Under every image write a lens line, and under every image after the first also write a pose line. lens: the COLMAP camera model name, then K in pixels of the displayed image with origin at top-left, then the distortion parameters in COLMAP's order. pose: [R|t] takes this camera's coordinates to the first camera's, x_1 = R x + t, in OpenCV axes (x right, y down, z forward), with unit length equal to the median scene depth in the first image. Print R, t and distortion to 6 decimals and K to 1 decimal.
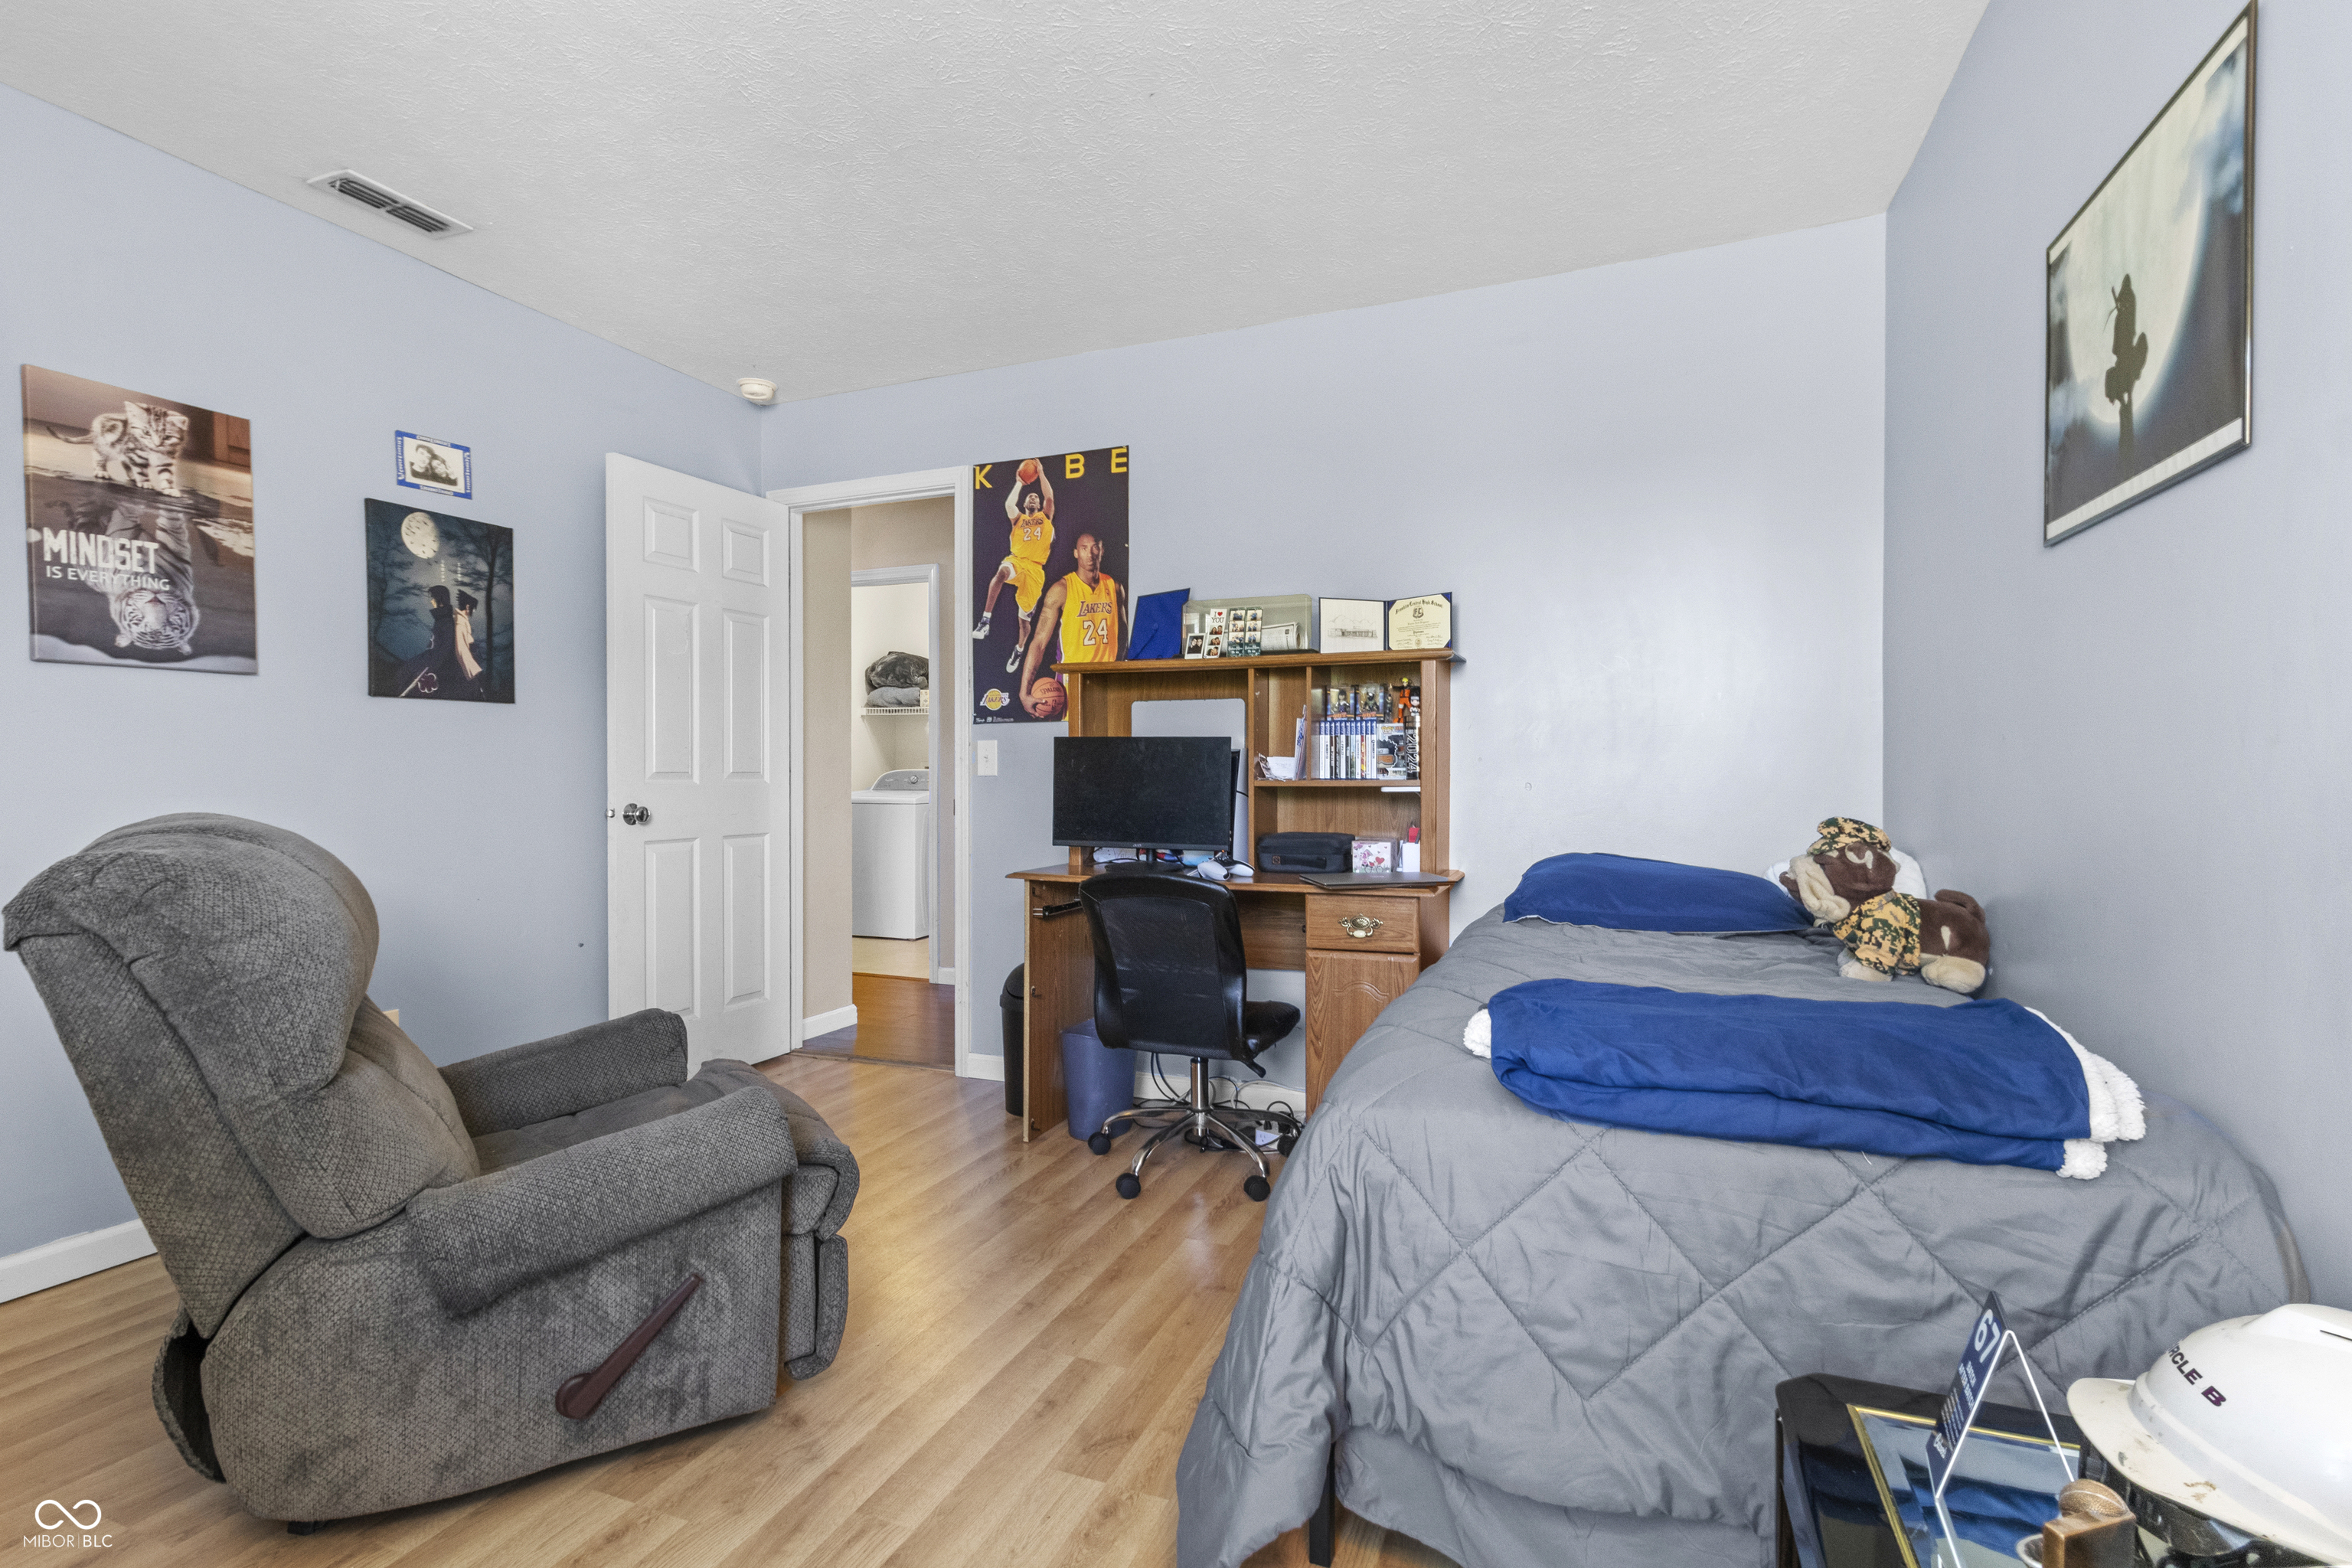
lens RADIAL K [[1090.5, 0, 1181.1], [0, 1090.5, 779.0], [0, 0, 1]] dist [0.002488, 0.000906]
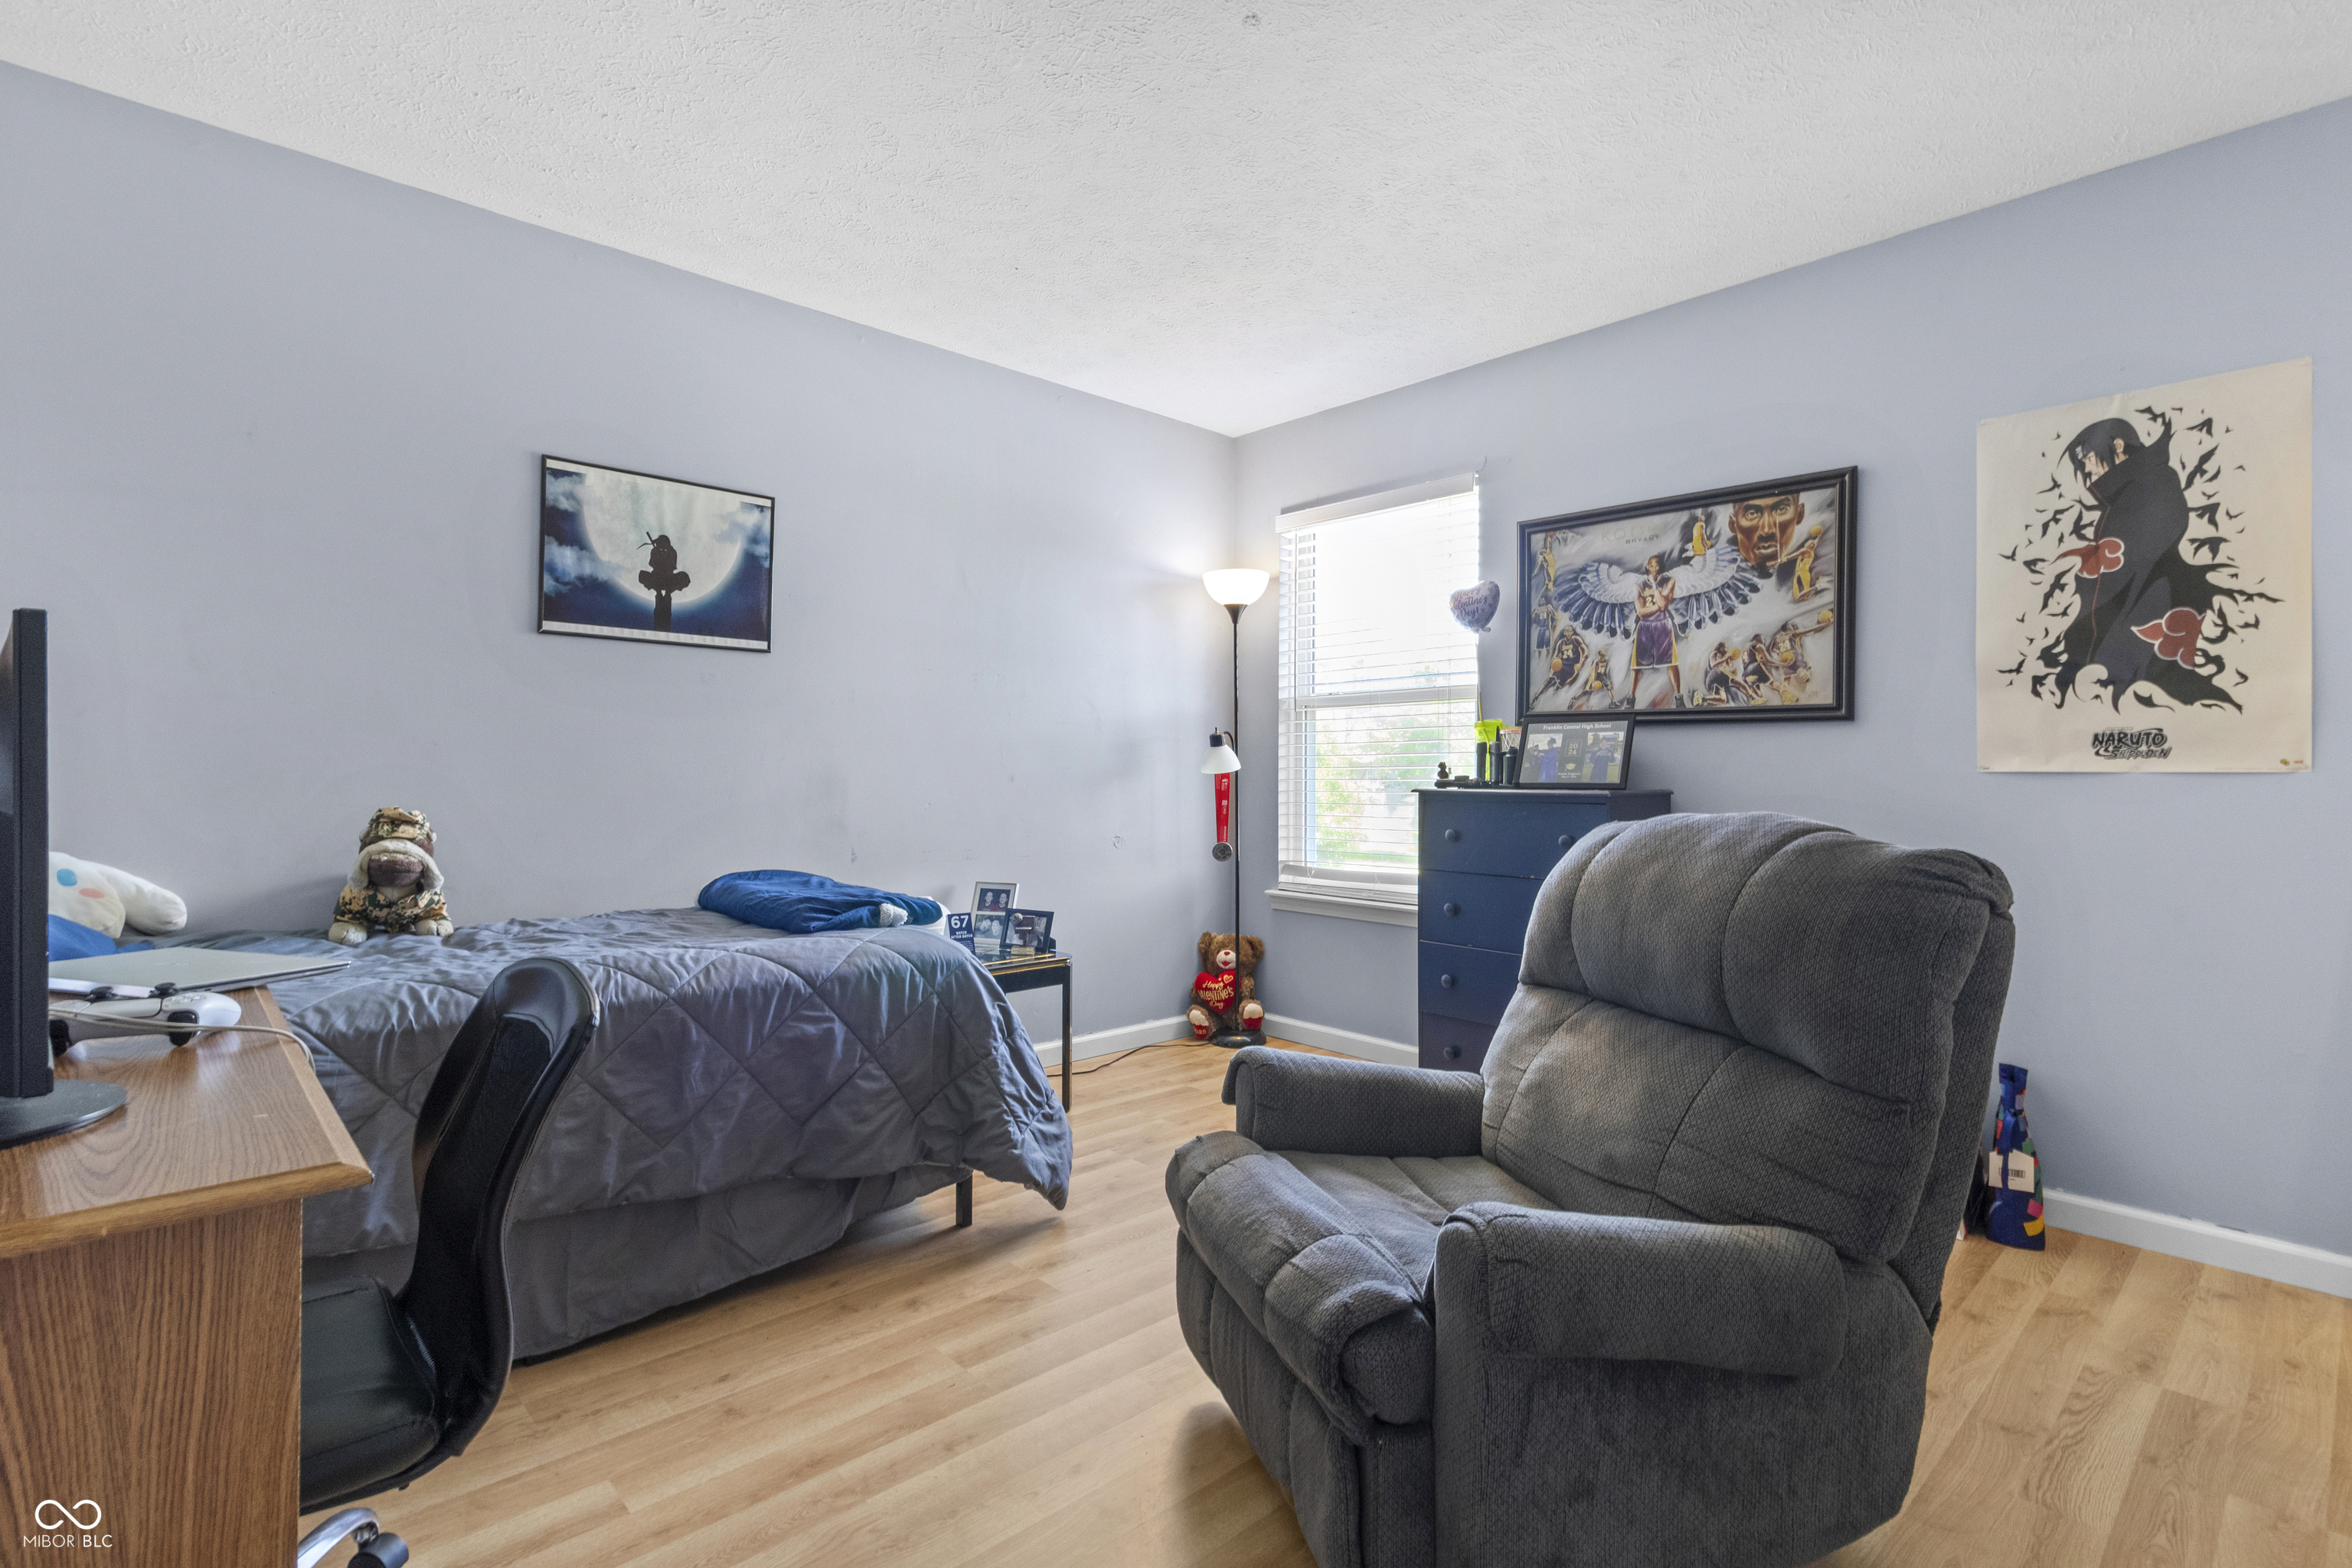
lens RADIAL K [[1090.5, 0, 1173.5], [0, 1090.5, 778.3], [0, 0, 1]] dist [0.002488, 0.000906]
pose [[-0.900183, -0.005306, 0.435479, -0.706142], [-0.000697, 0.999942, 0.010743, -0.009030], [-0.435511, 0.009367, -0.900135, 1.845902]]
